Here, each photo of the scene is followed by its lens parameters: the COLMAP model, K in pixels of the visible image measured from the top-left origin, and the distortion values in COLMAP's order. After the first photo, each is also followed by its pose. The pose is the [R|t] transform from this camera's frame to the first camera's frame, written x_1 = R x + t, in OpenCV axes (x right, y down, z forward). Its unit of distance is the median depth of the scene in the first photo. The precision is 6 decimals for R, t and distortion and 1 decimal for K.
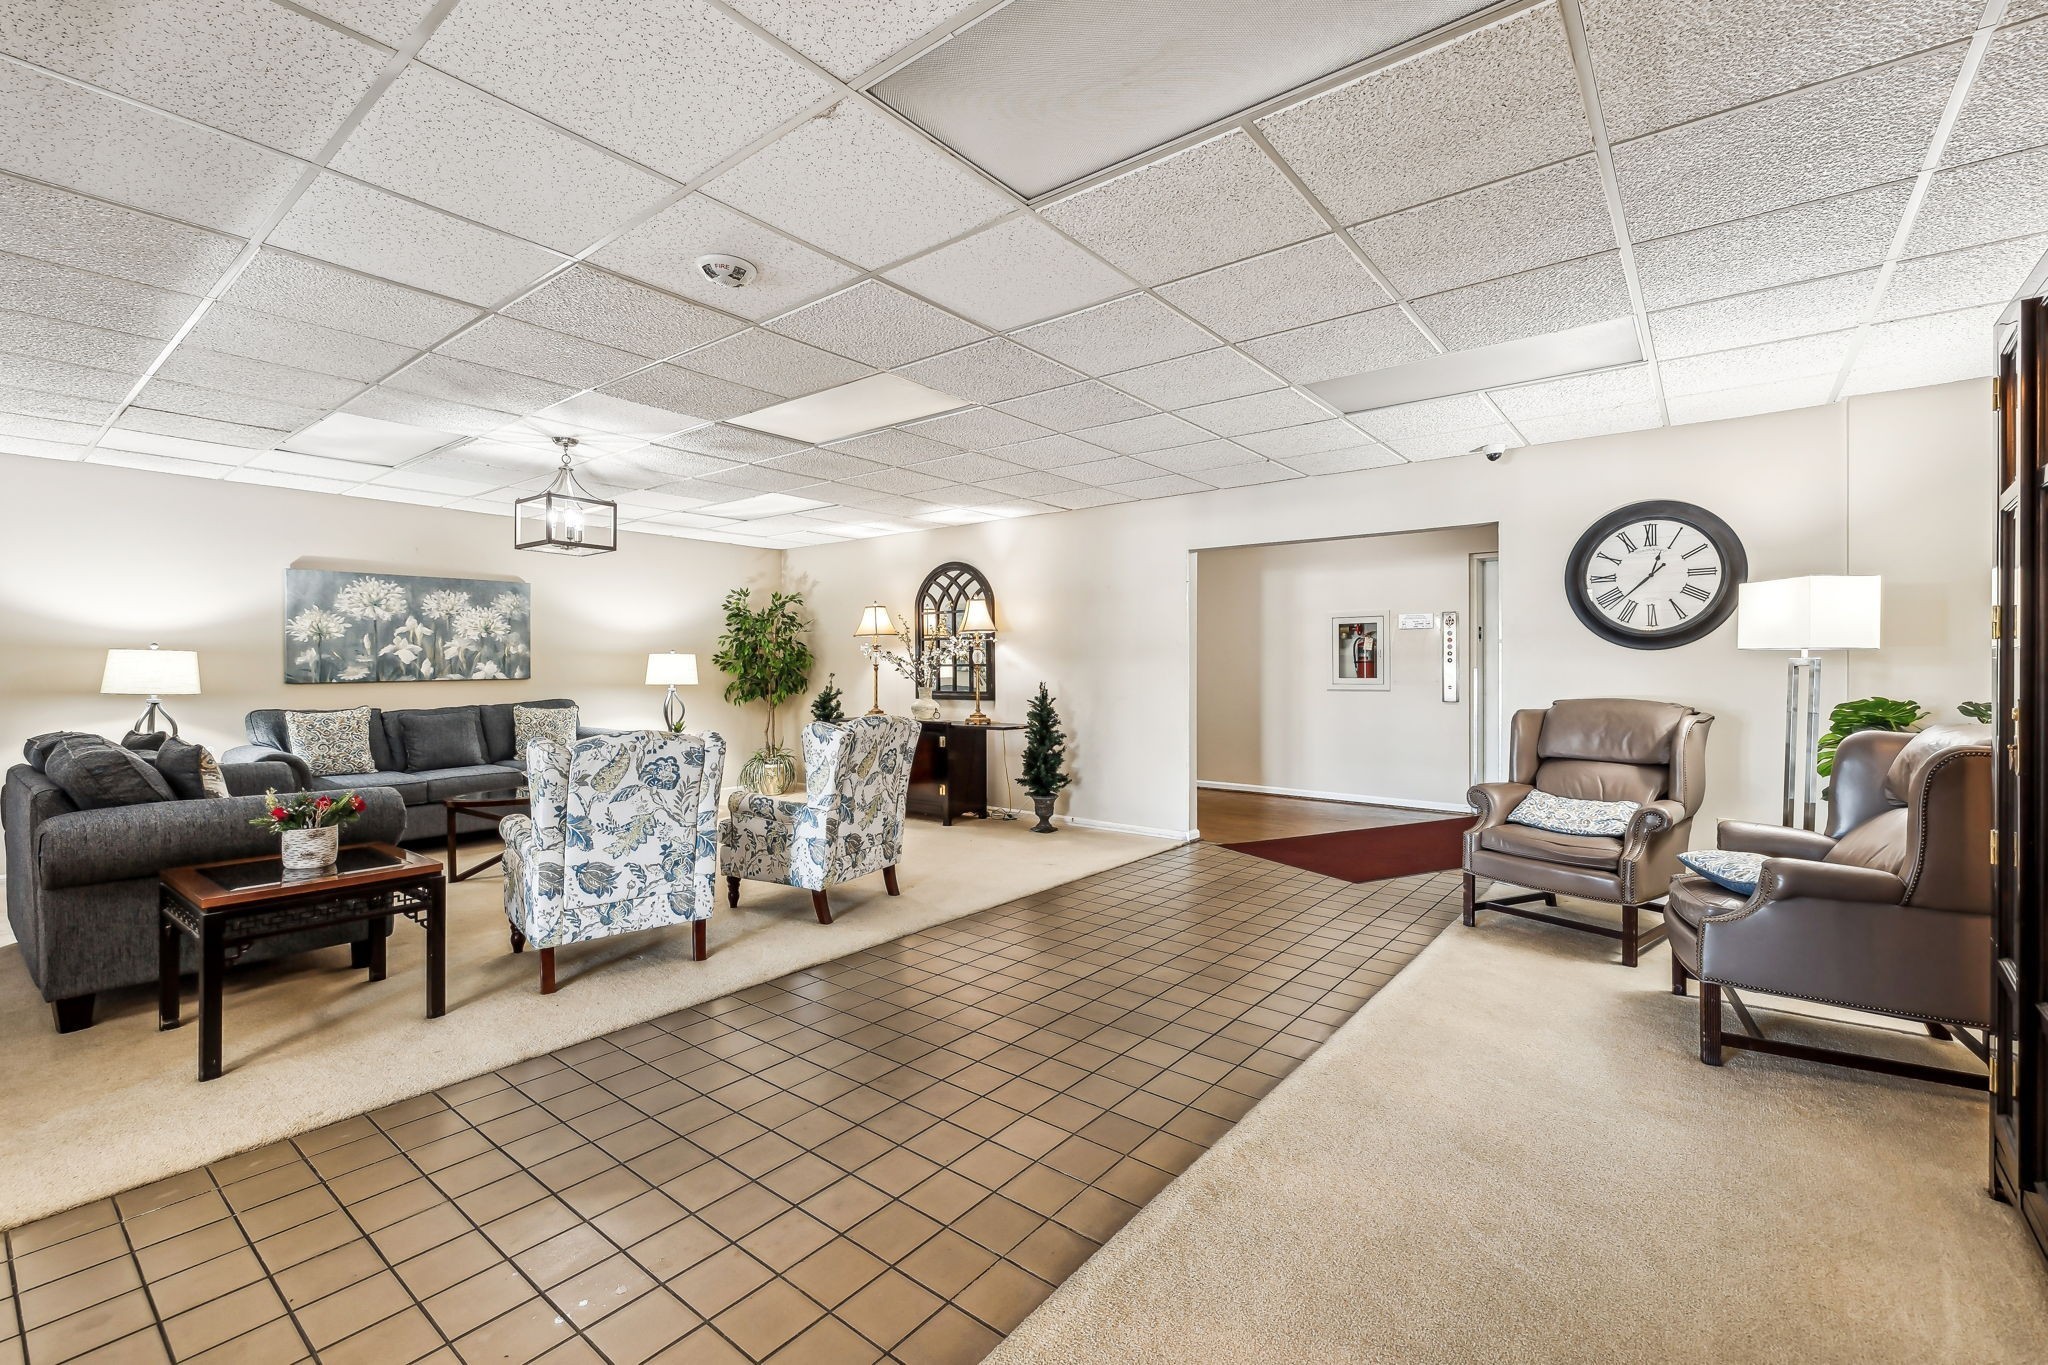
lens RADIAL K [[882.7, 0, 1014.4], [0, 882.7, 674.4], [0, 0, 1]] dist [-0.000985, 0.000863]
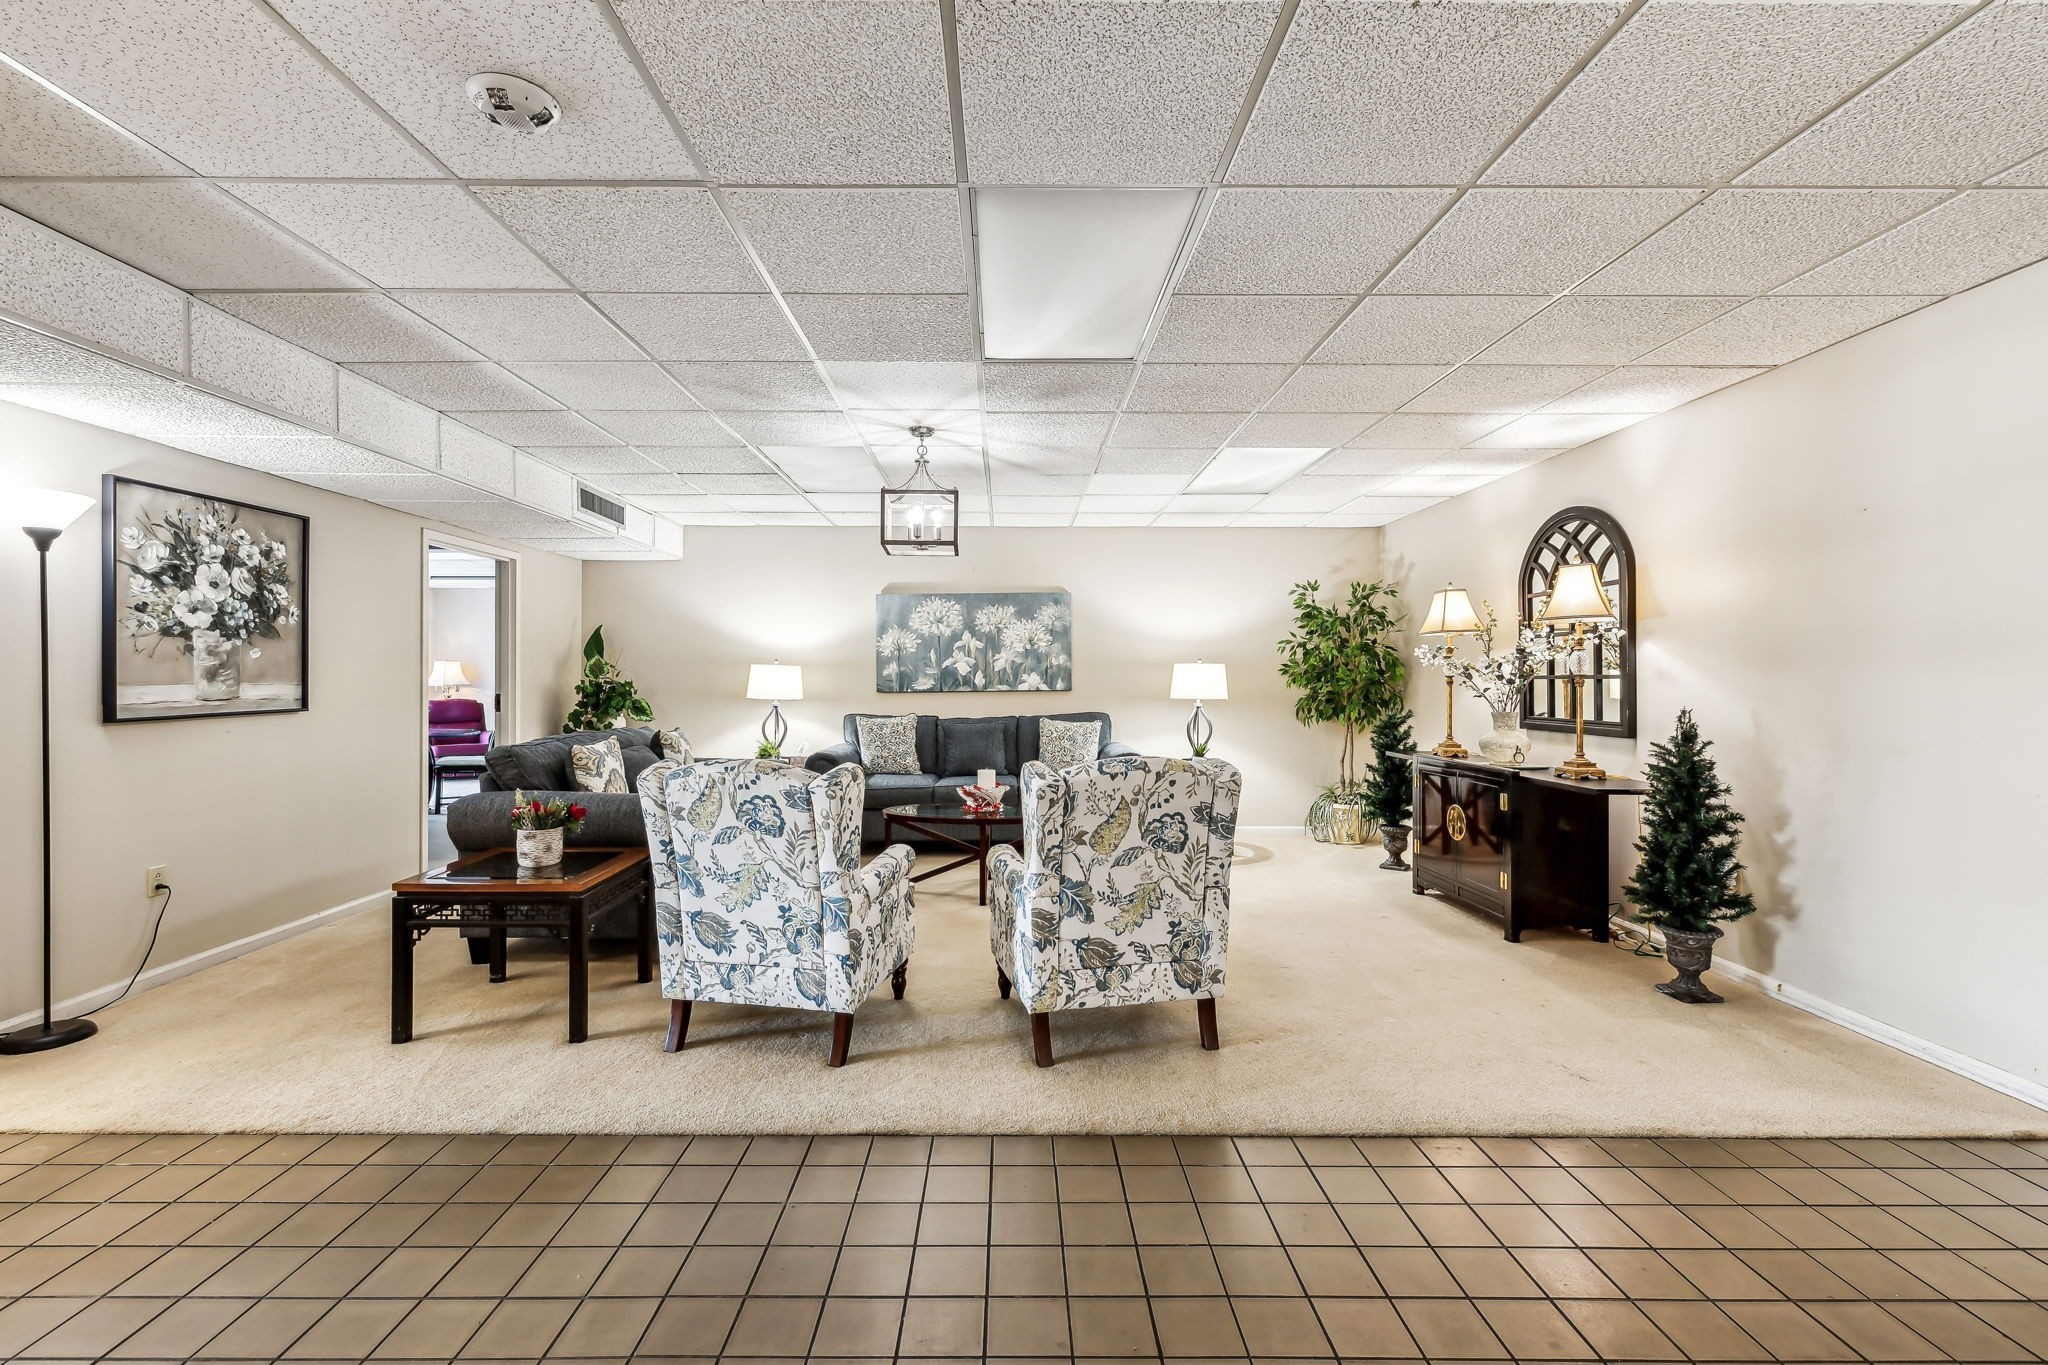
lens RADIAL K [[882.7, 0, 1026.0], [0, 882.7, 679.1], [0, 0, 1]] dist [-0.000985, 0.000863]
pose [[0.627518, 0.002680, -0.778597, 0.208648], [-0.007599, 0.999968, -0.002683, -0.005261], [0.778565, 0.007600, 0.627518, 0.398926]]
